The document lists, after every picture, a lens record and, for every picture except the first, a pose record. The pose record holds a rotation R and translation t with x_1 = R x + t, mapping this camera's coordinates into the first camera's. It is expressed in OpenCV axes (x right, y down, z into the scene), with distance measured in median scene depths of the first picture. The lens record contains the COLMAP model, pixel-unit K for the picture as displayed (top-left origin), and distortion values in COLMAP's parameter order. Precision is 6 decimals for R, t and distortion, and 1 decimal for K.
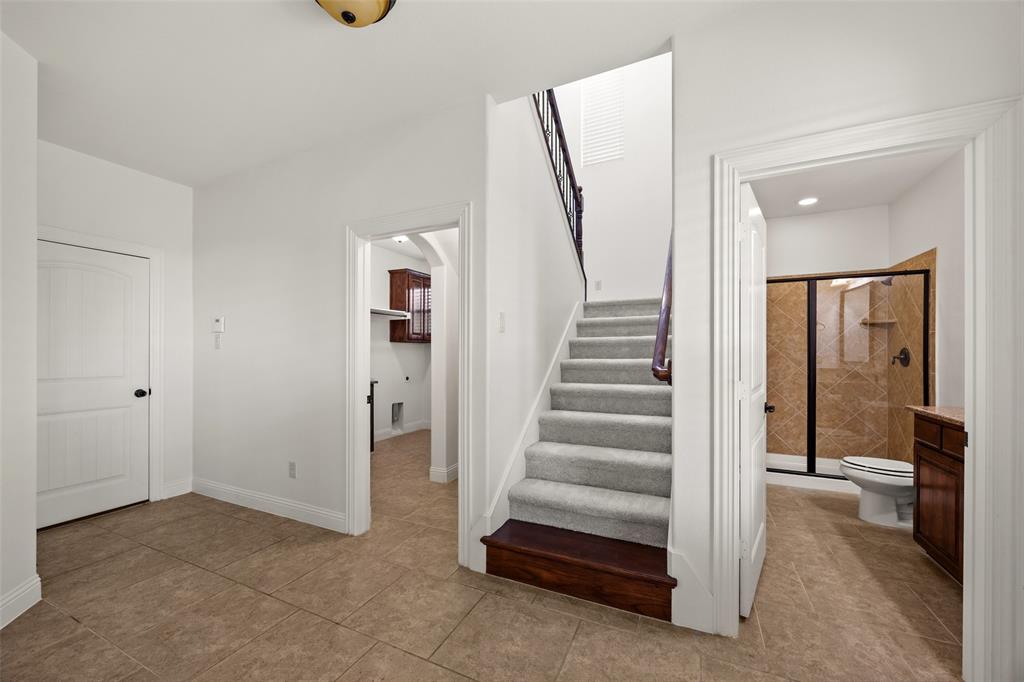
lens RADIAL K [[397.7, 0, 510.4], [0, 397.7, 352.6], [0, 0, 1]] dist [0.001930, 0.000262]
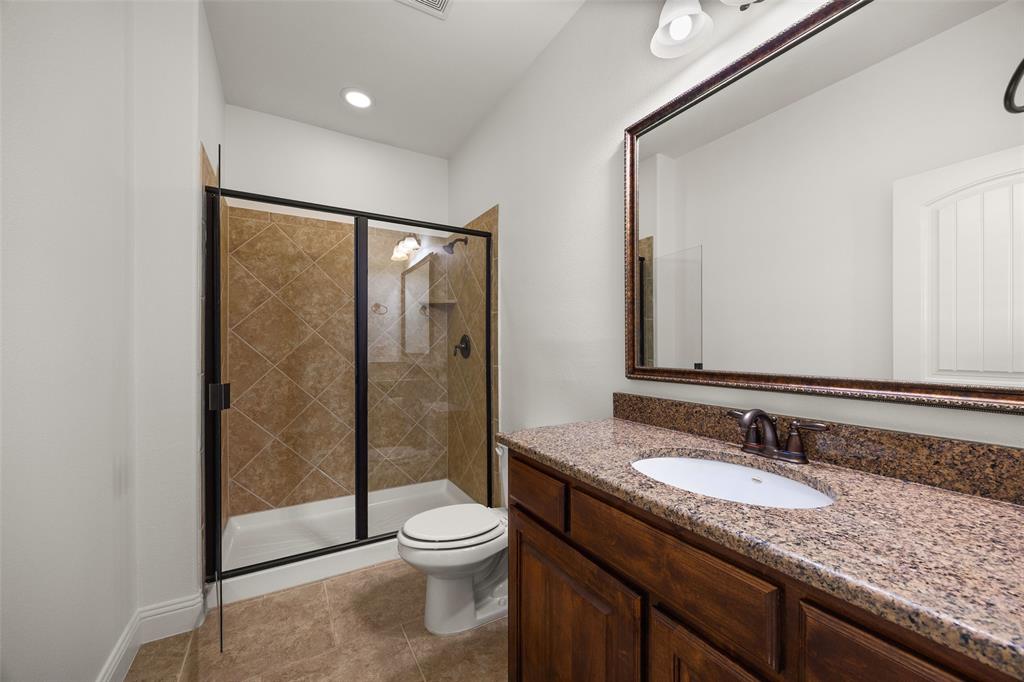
lens RADIAL K [[389.6, 0, 513.1], [0, 389.6, 345.6], [0, 0, 1]] dist [-0.002639, -0.000162]
pose [[0.568645, 0.000434, 0.822583, 0.389538], [0.003446, 0.999990, -0.002910, 0.012098], [-0.822576, 0.004490, 0.568638, 0.462224]]
